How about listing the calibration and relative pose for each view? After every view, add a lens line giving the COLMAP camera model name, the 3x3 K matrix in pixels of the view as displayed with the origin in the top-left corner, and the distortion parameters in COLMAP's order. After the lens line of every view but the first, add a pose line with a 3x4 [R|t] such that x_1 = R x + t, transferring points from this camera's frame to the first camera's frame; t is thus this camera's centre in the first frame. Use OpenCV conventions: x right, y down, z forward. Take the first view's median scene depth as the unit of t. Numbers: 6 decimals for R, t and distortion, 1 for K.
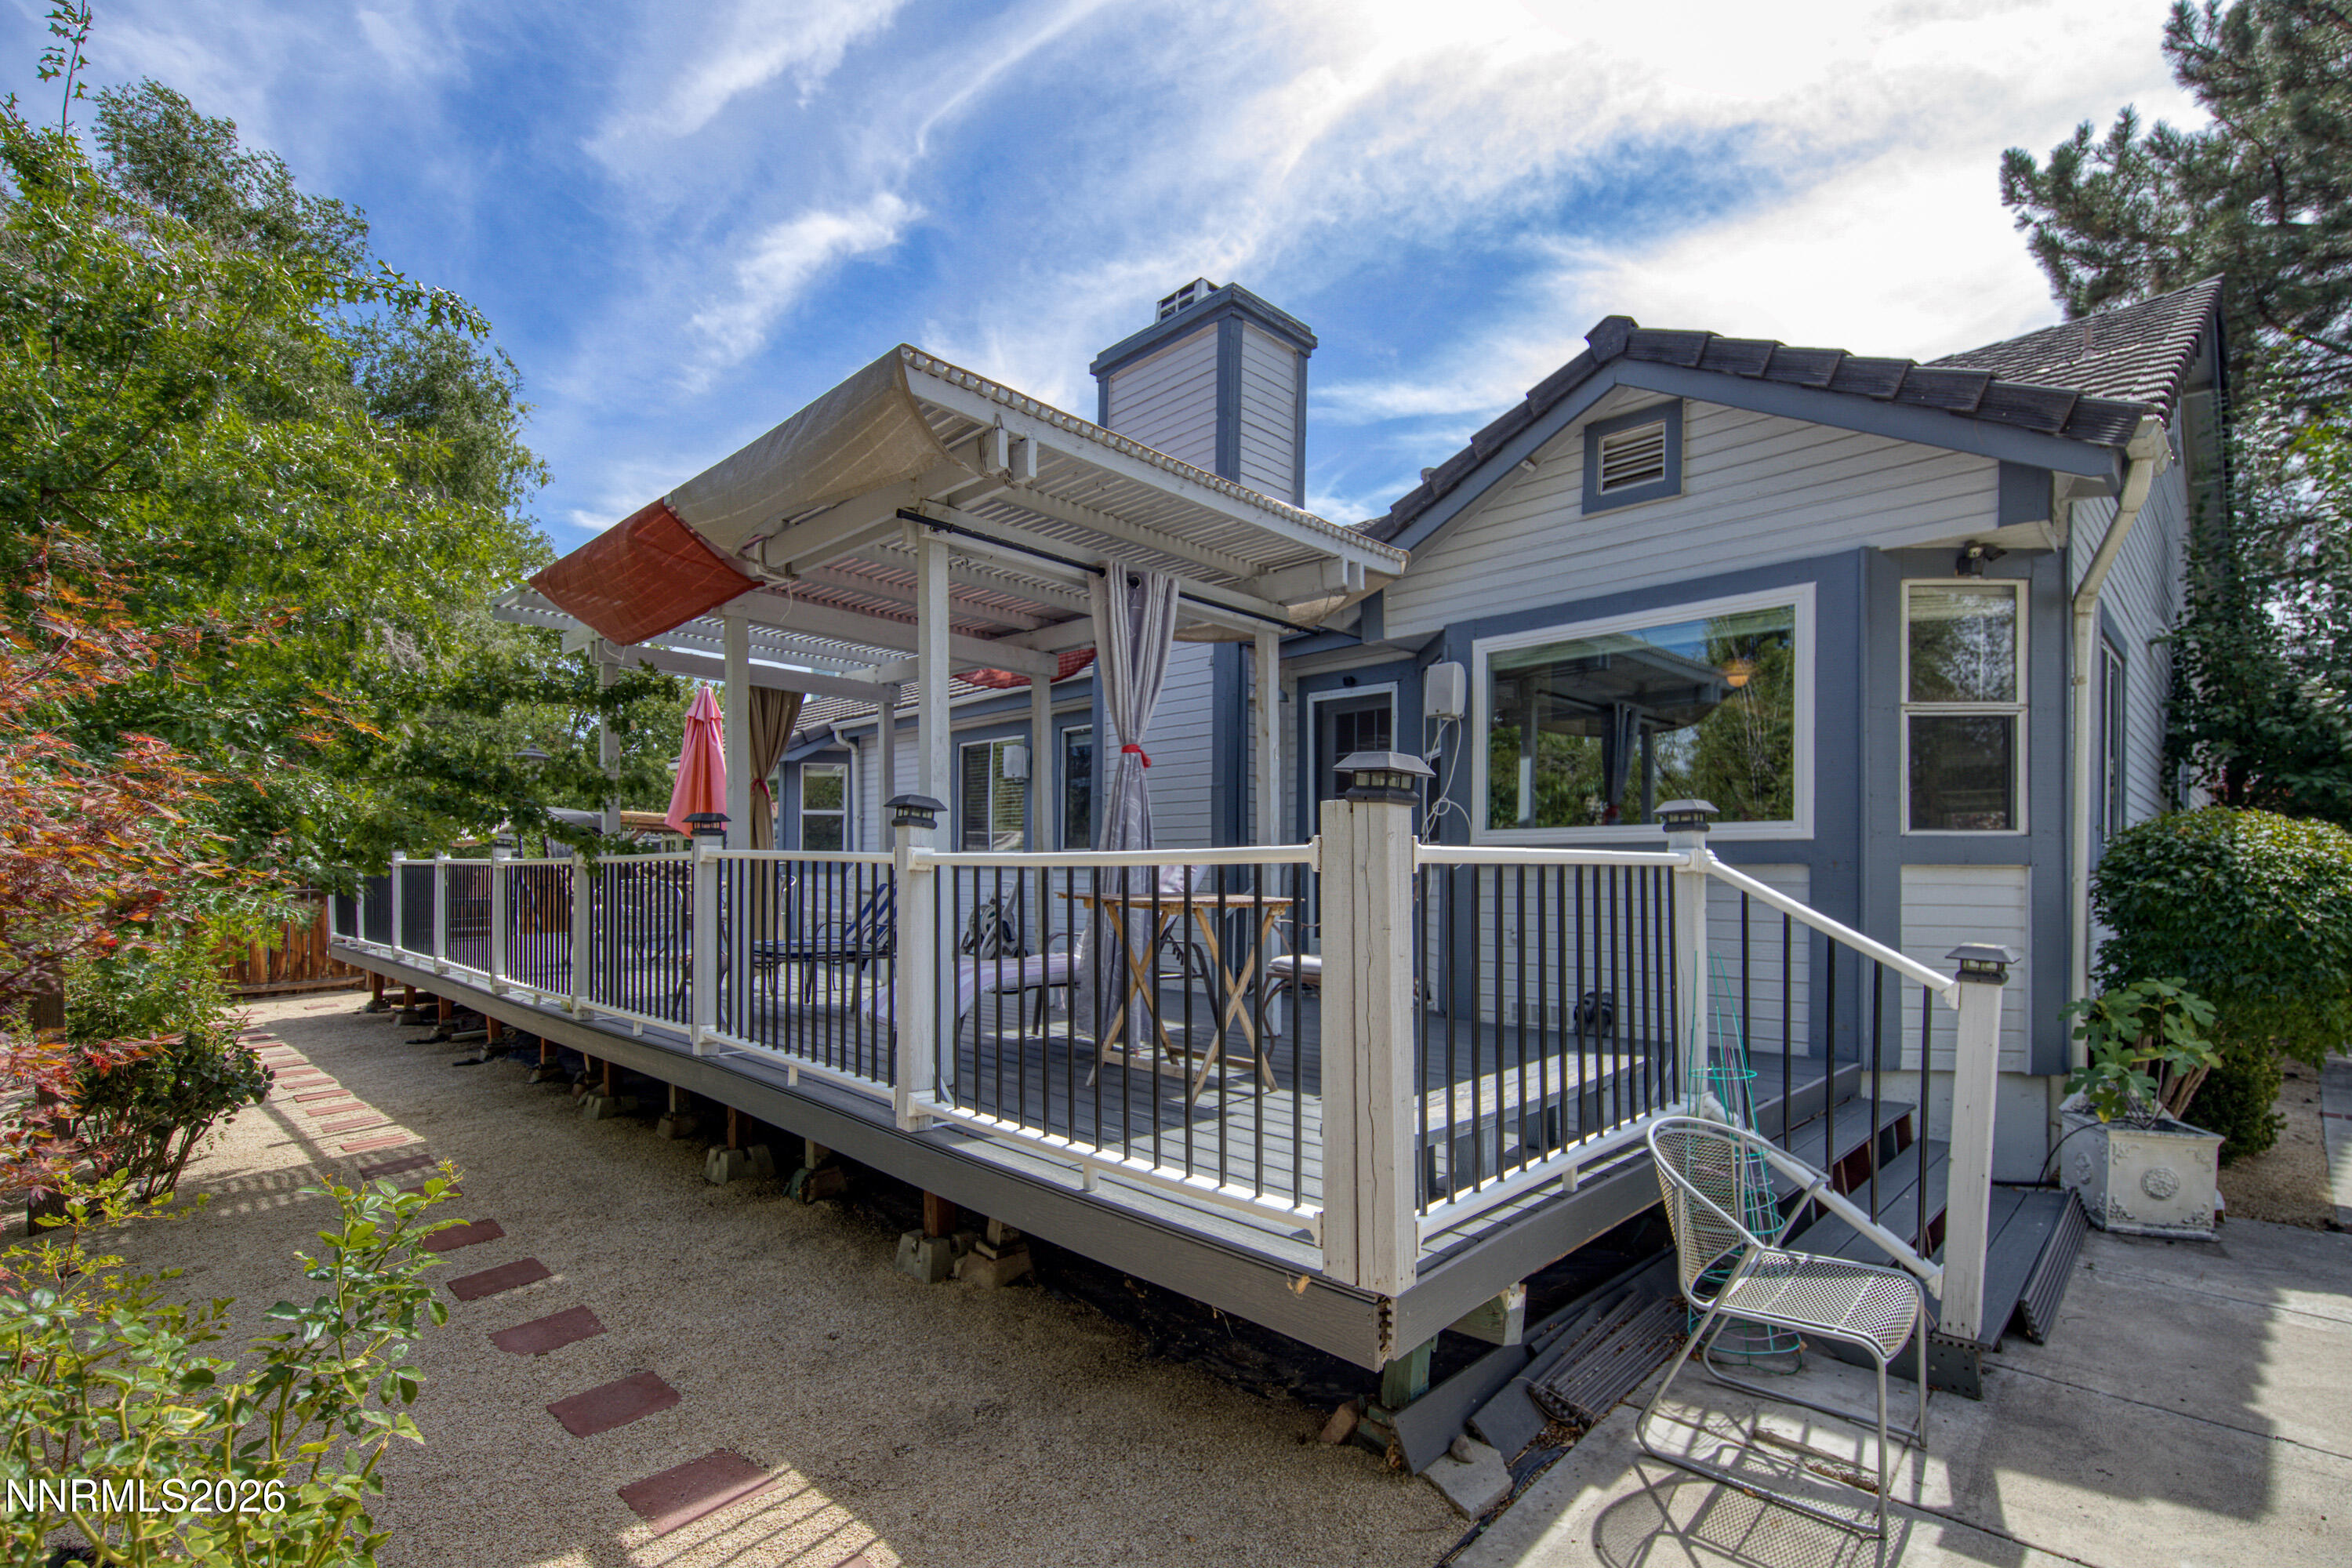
lens RADIAL K [[1056.2, 0, 1180.7], [0, 1056.2, 872.5], [0, 0, 1]] dist [0.014296, -0.000613]
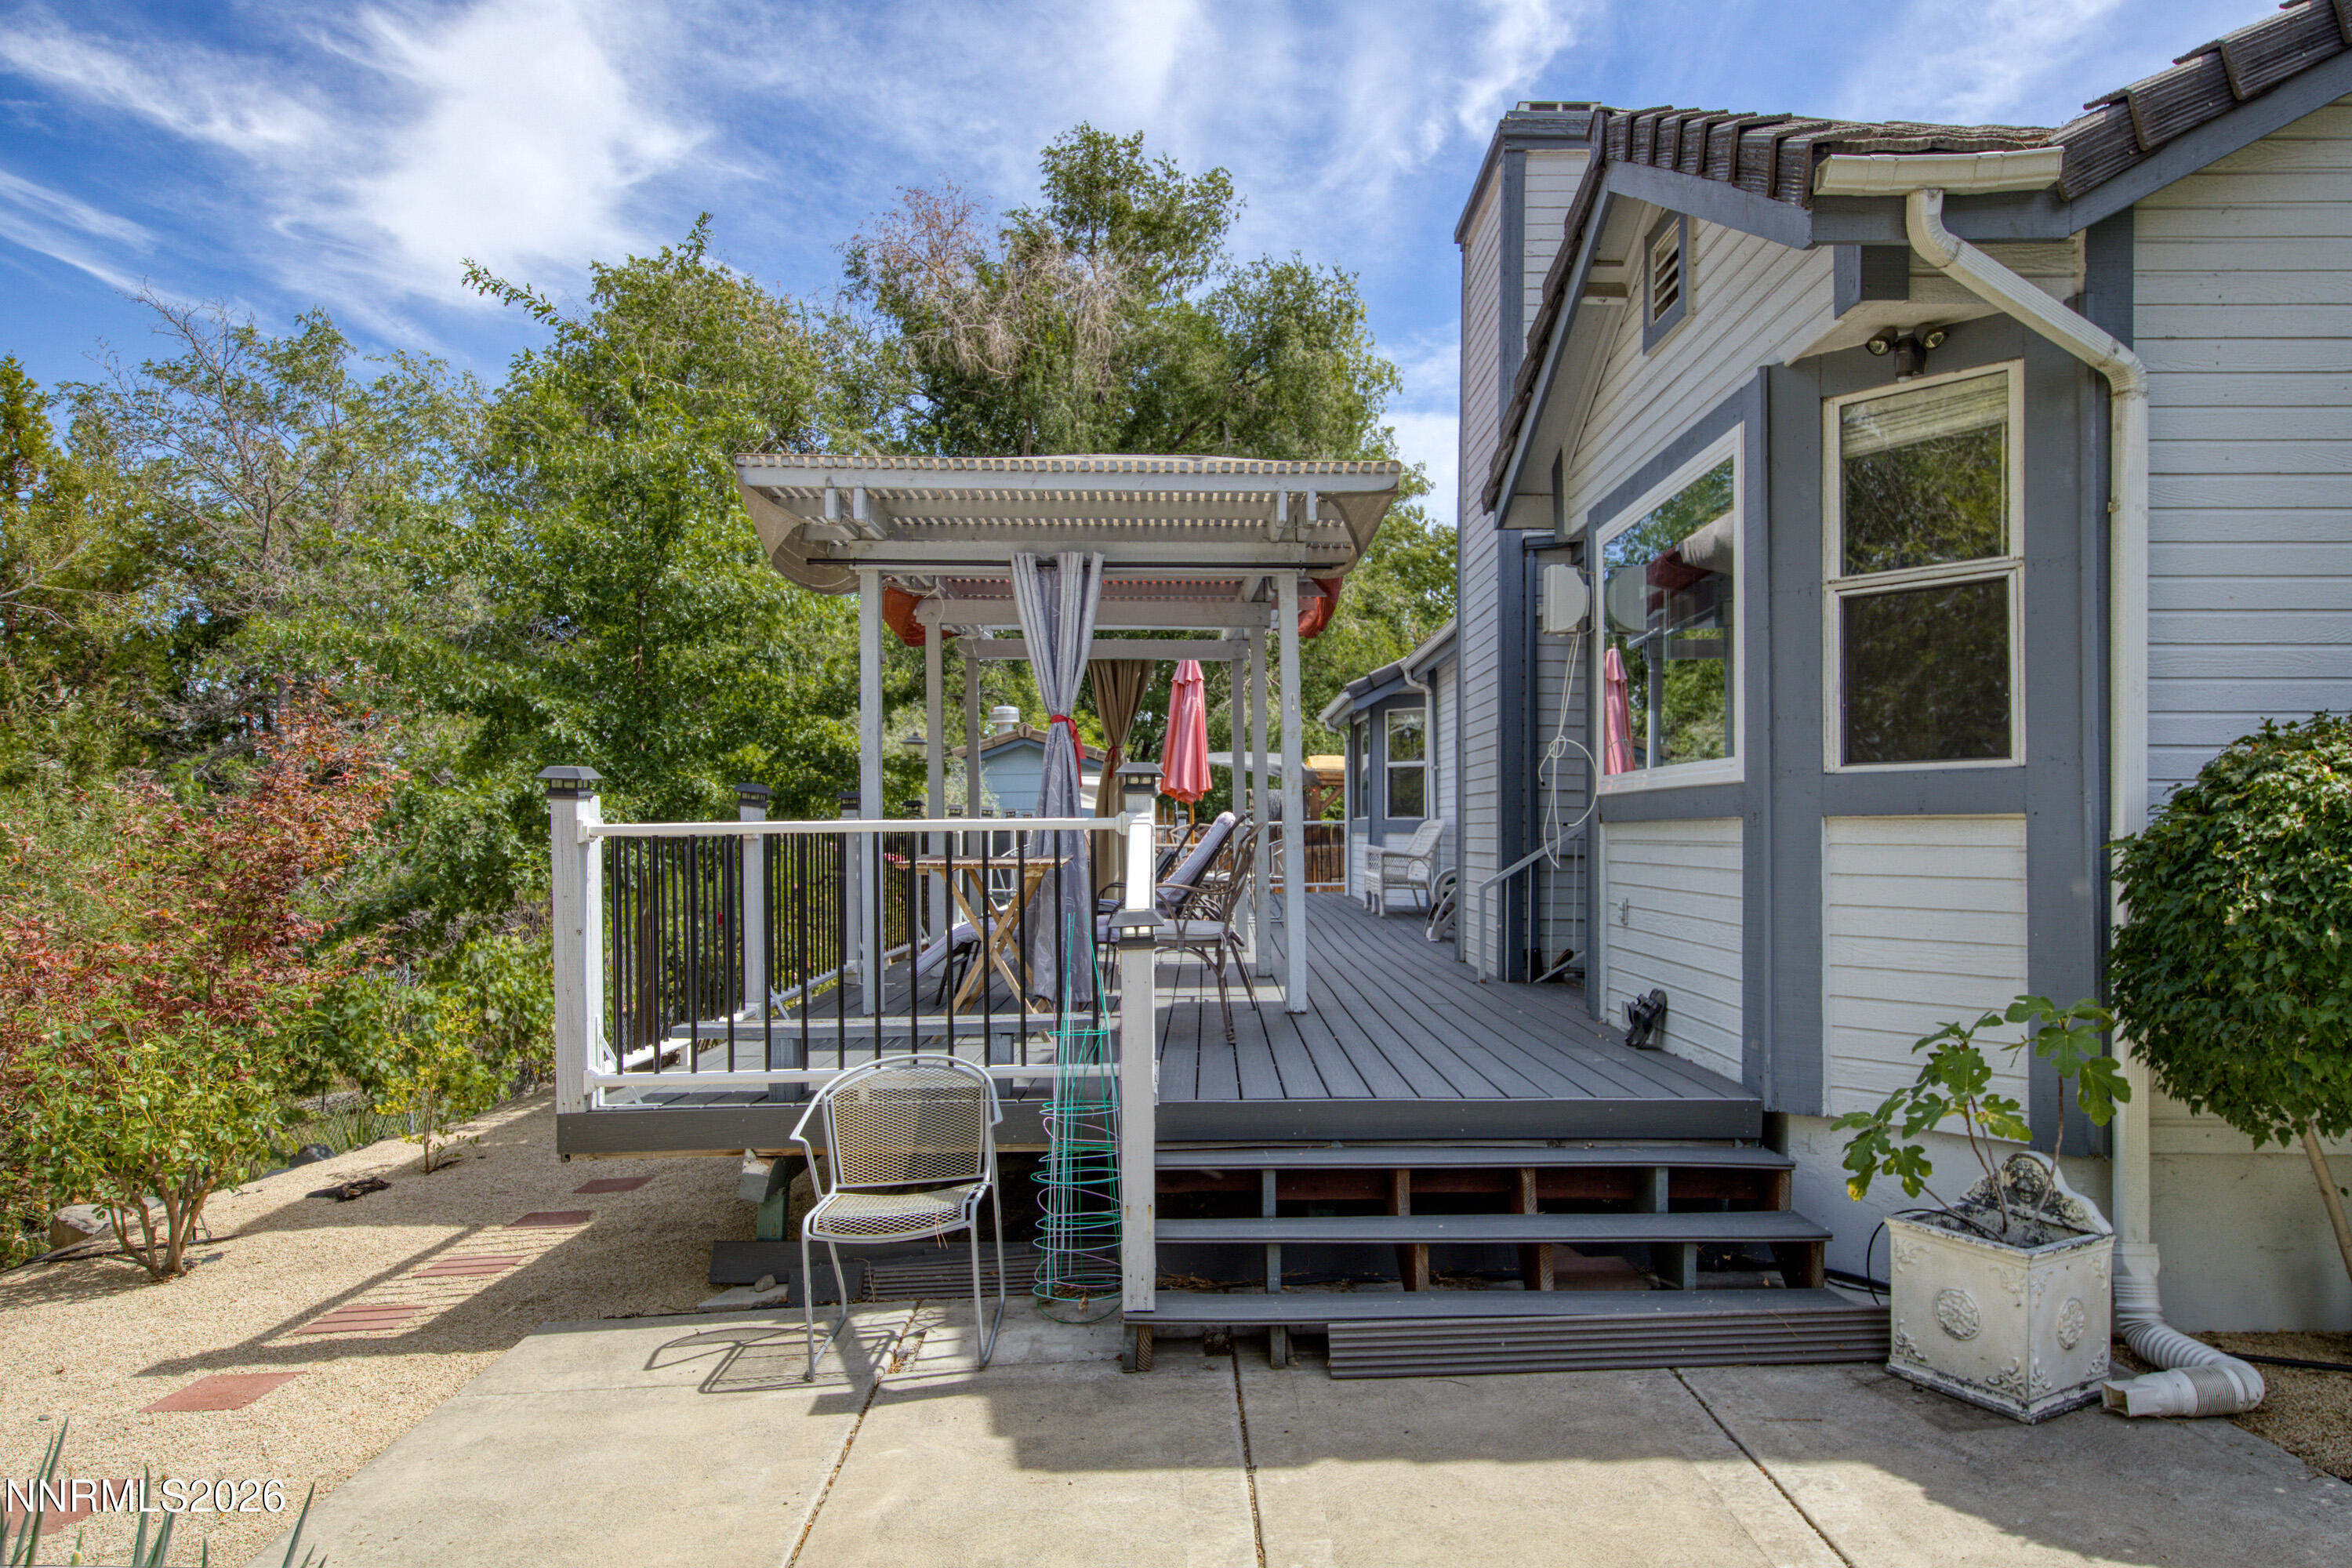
lens RADIAL K [[1473.8, 0, 1239.2], [0, 1473.8, 828.4], [0, 0, 1]] dist [-0.003747, 0.000605]
pose [[0.717894, -0.011999, -0.696049, 1.261821], [0.013088, 0.999907, -0.003739, -0.002433], [0.696029, -0.006426, 0.717985, 0.071570]]
